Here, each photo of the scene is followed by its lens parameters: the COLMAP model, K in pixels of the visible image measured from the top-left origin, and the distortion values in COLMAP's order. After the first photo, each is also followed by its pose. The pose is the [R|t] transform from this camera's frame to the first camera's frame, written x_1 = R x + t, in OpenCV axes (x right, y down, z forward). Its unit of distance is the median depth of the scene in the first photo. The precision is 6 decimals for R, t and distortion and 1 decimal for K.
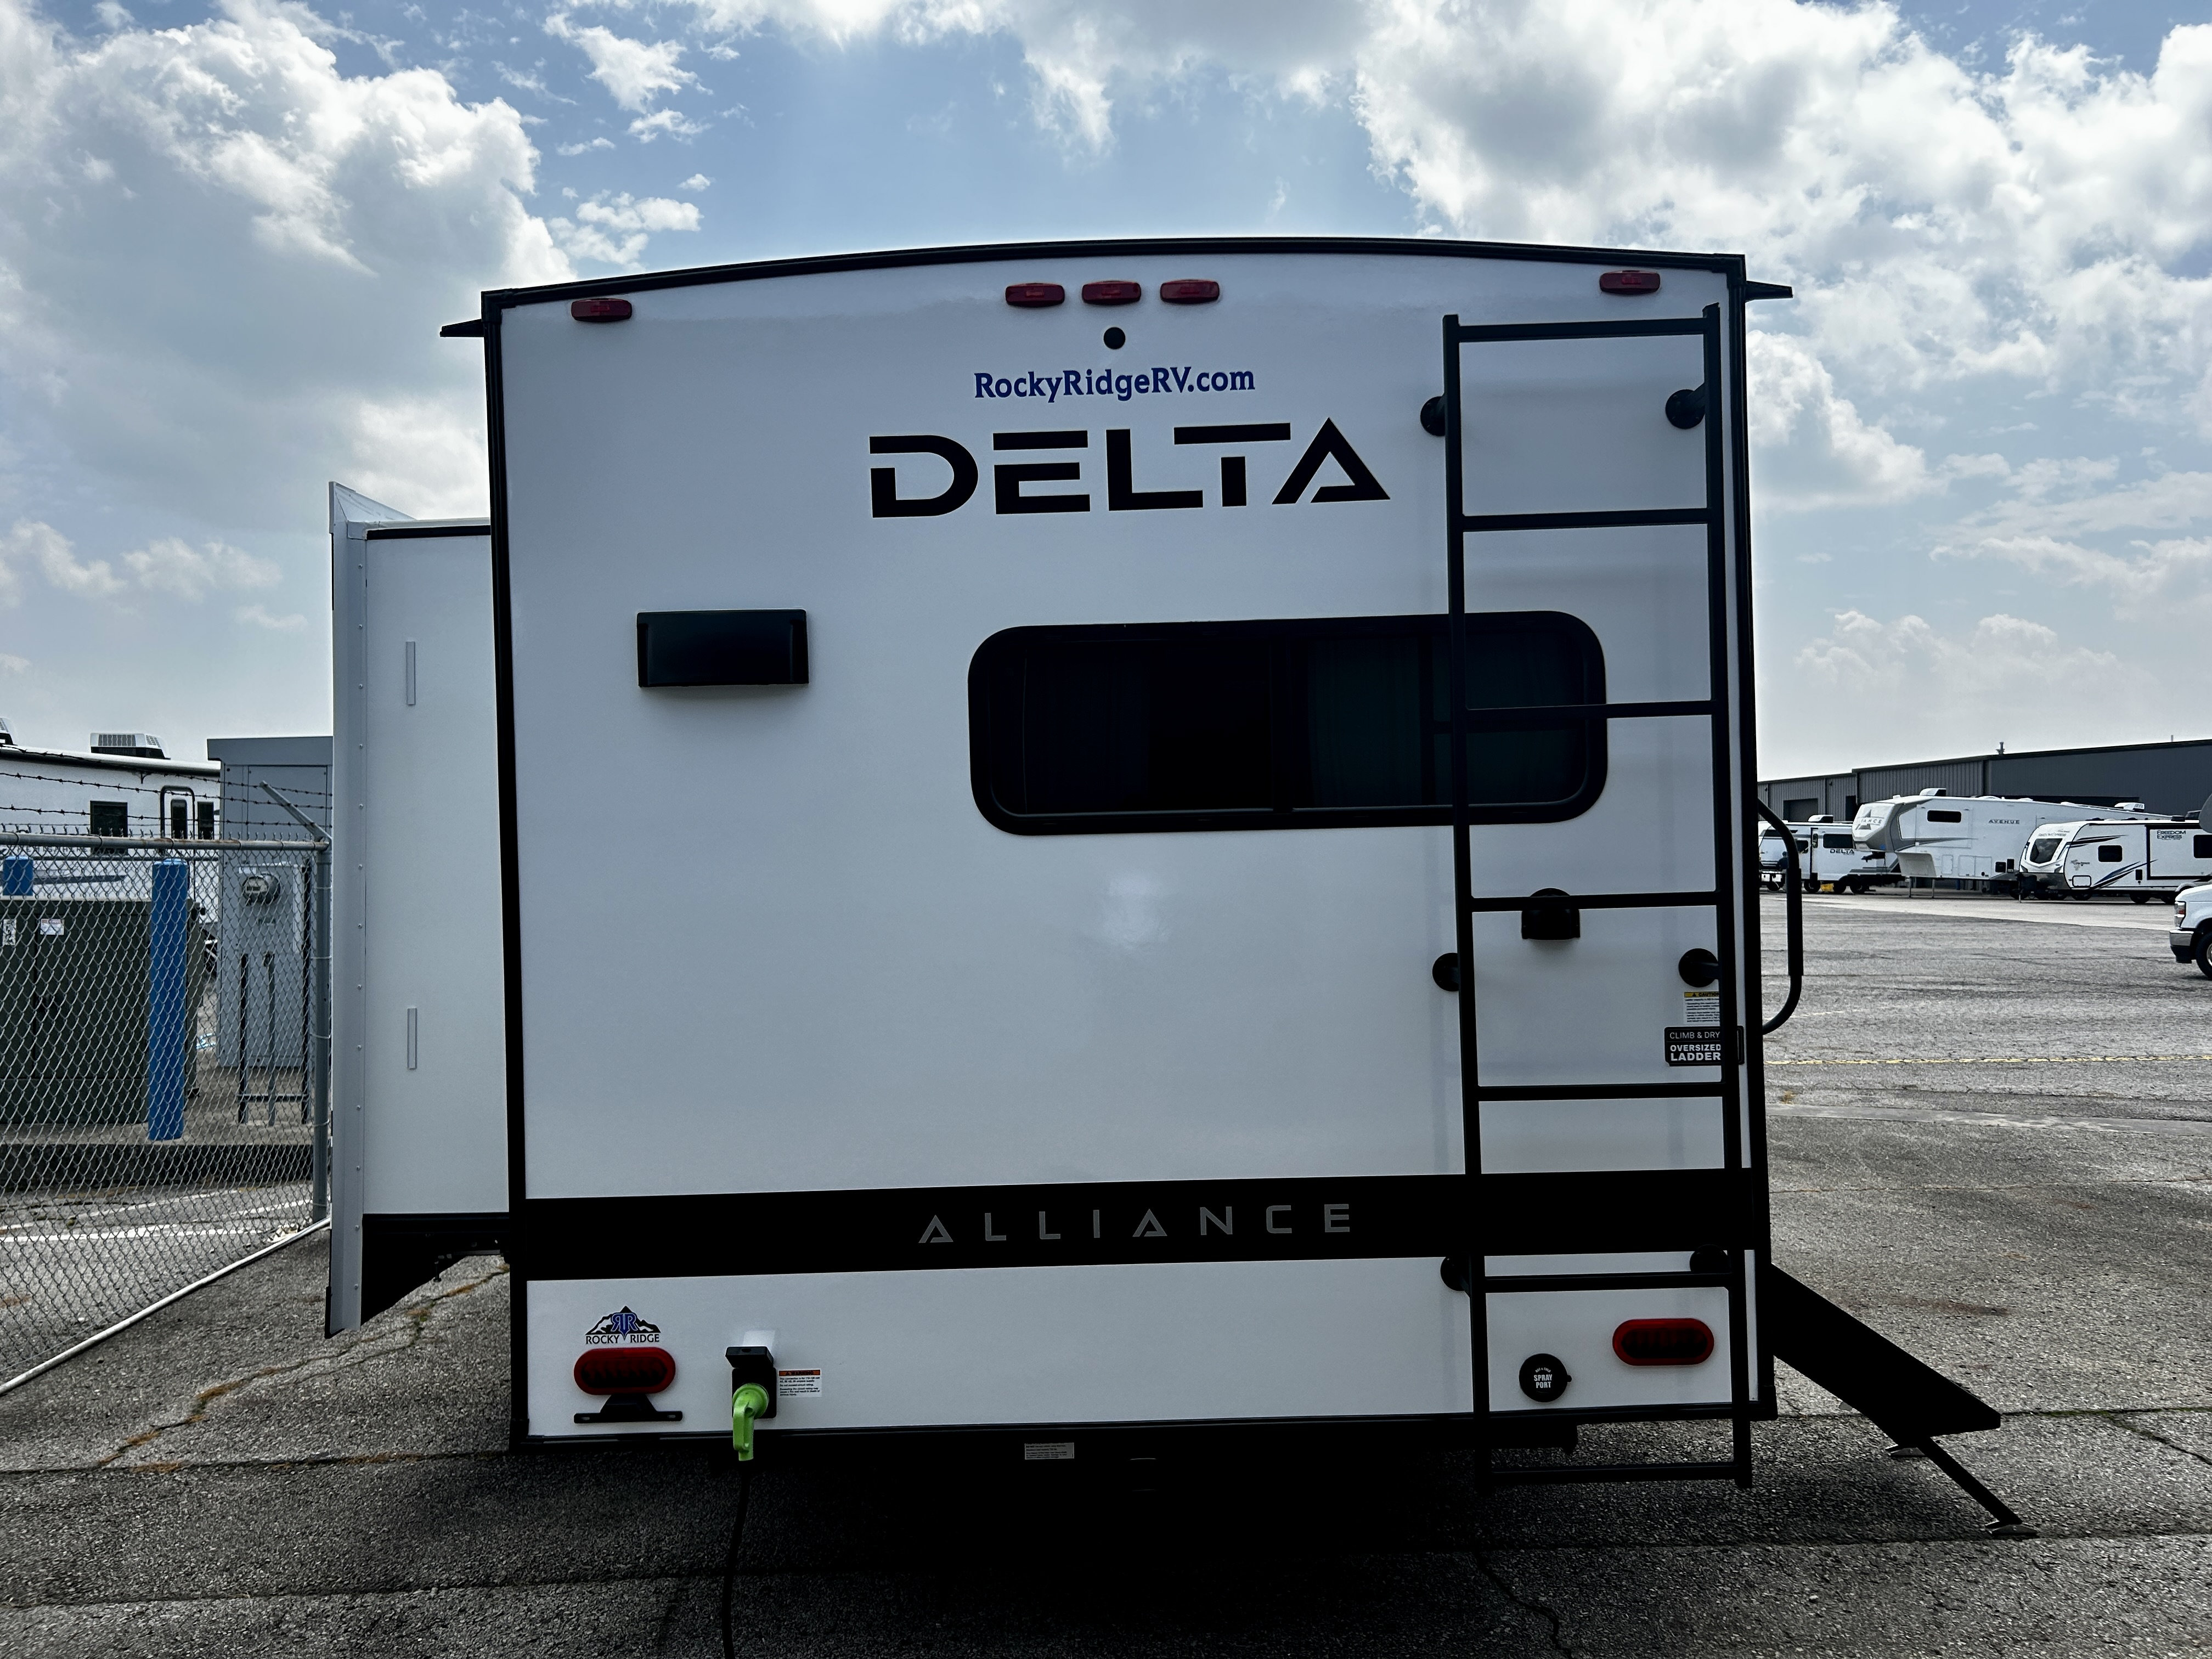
lens RADIAL K [[1656.4, 0, 1124.0], [0, 1656.4, 836.8], [0, 0, 1]] dist [0.050129, -0.055587]
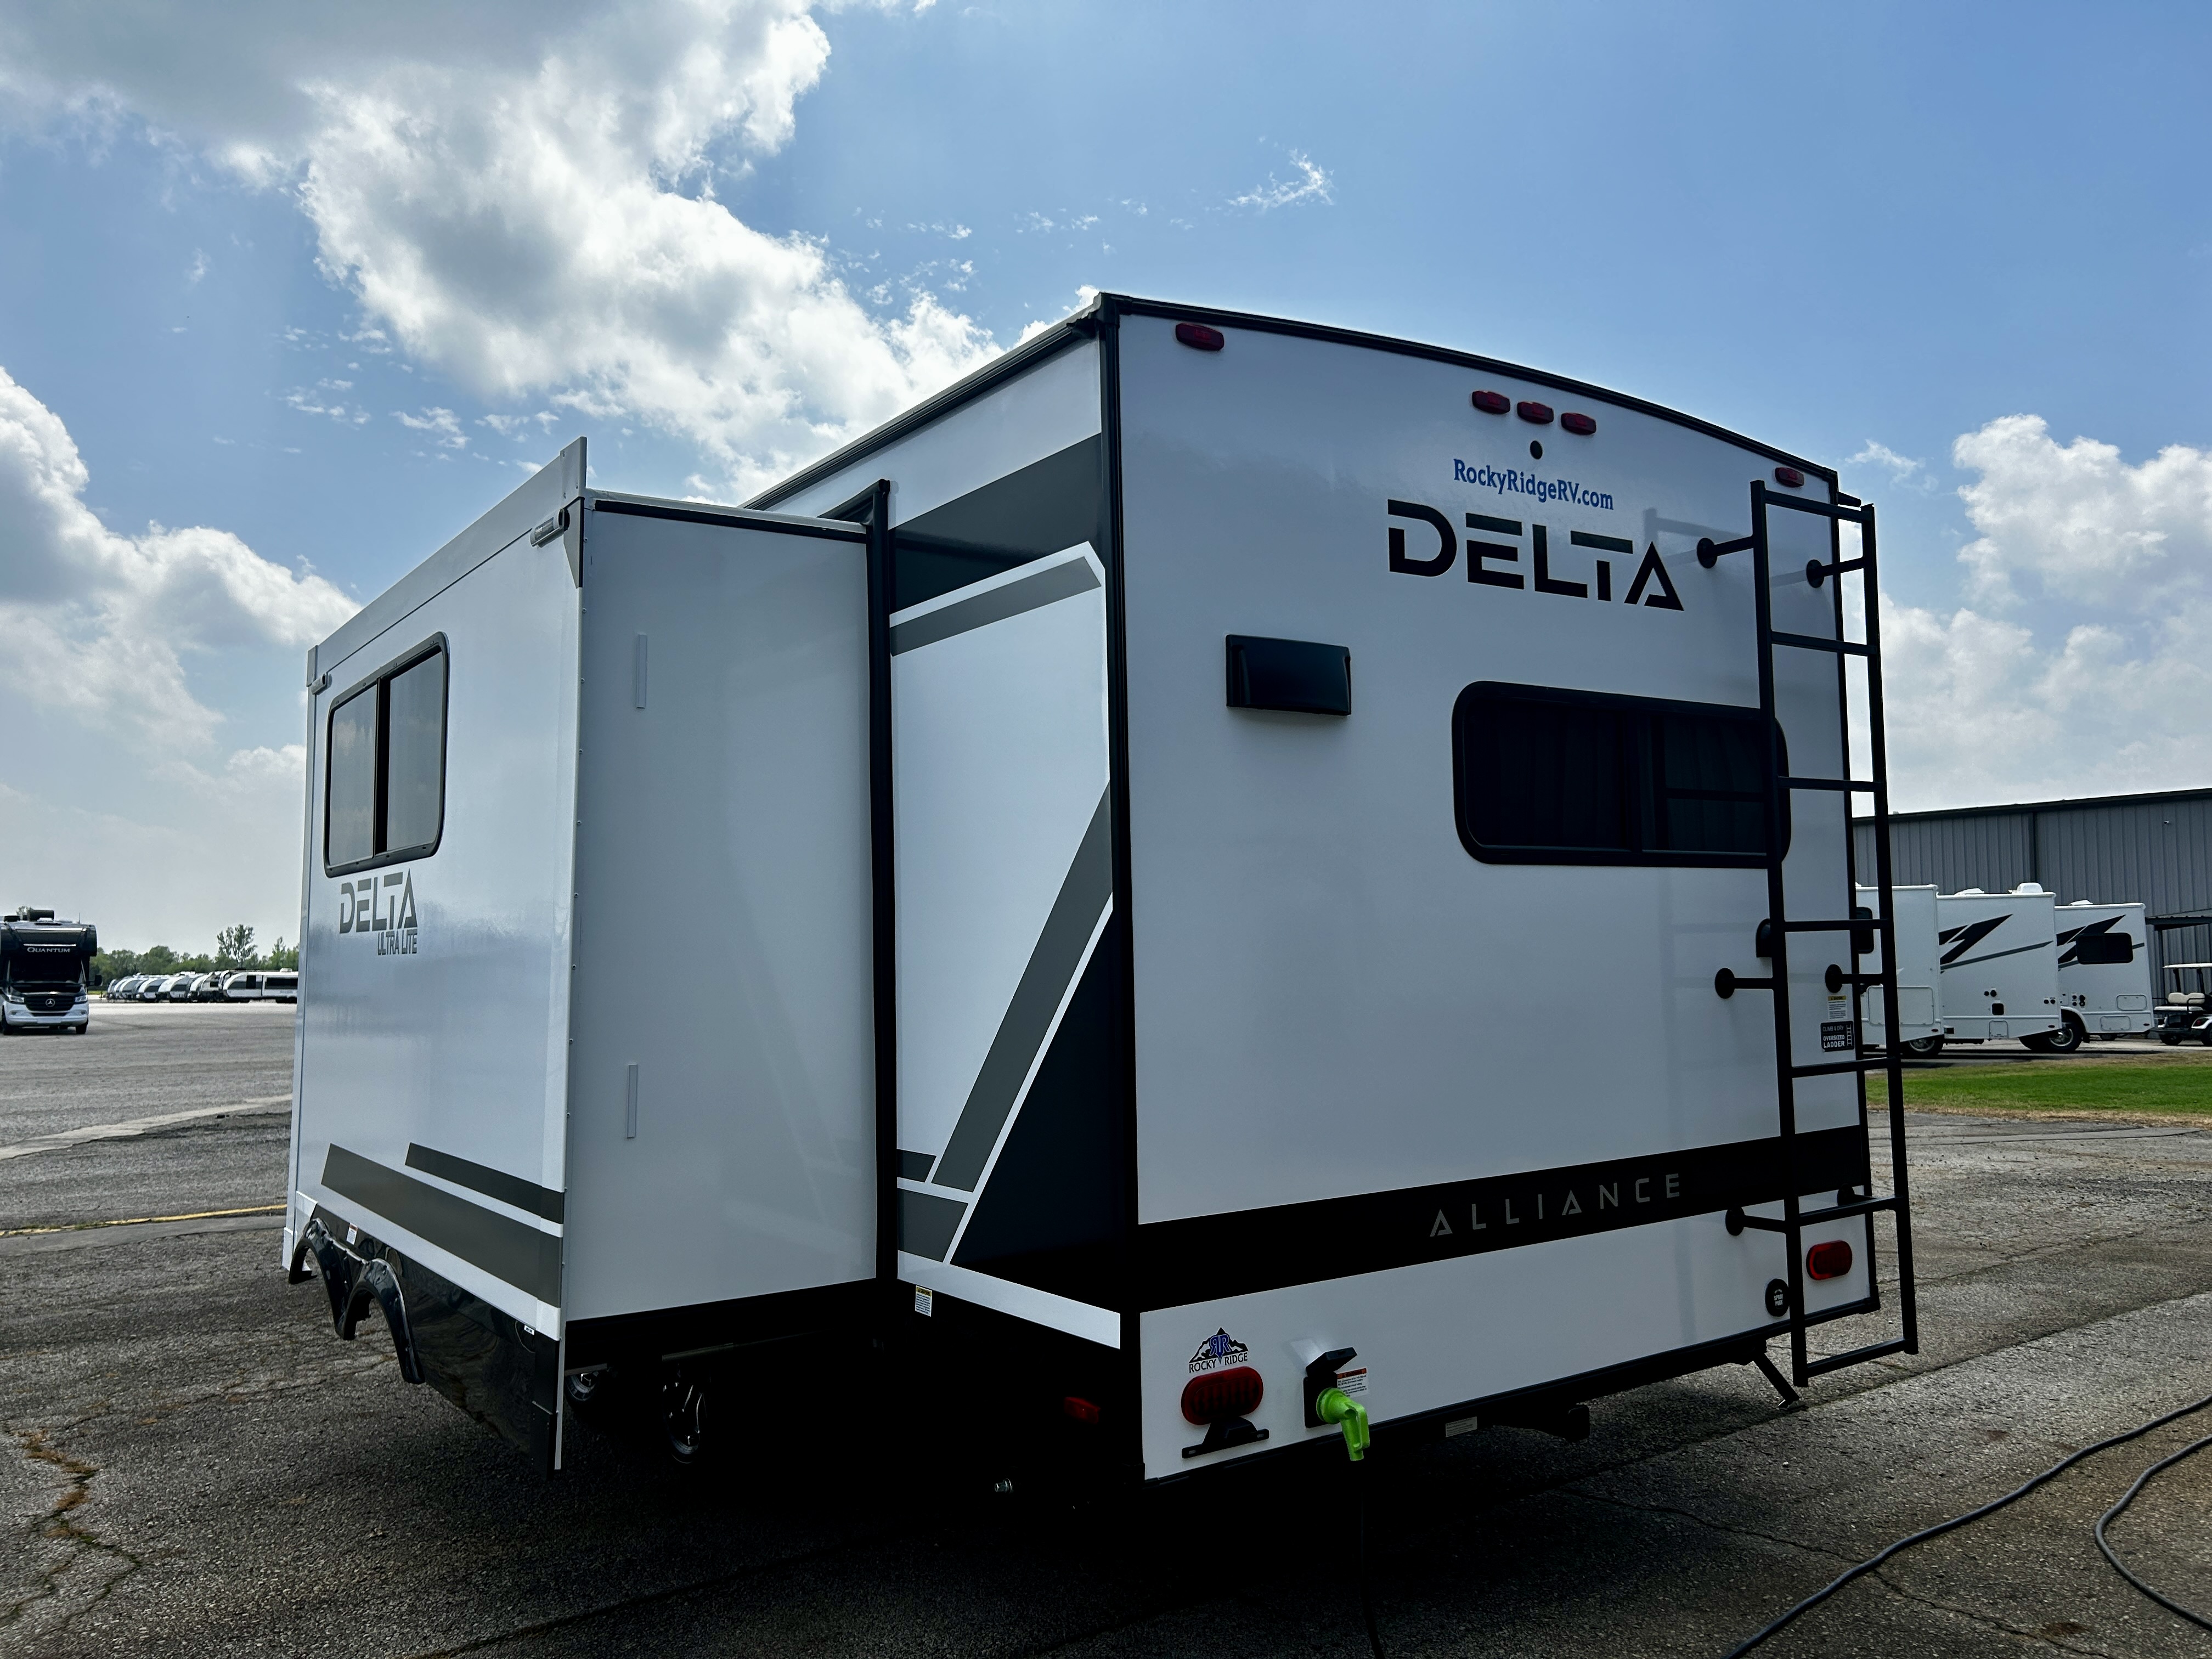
lens RADIAL K [[1656.4, 0, 1027.7], [0, 1656.4, 843.2], [0, 0, 1]] dist [0.050129, -0.055587]
pose [[0.824261, 0.043260, 0.564556, -0.963700], [0.001682, 0.996886, -0.078844, 0.074391], [-0.566208, 0.065937, 0.821621, 0.242288]]
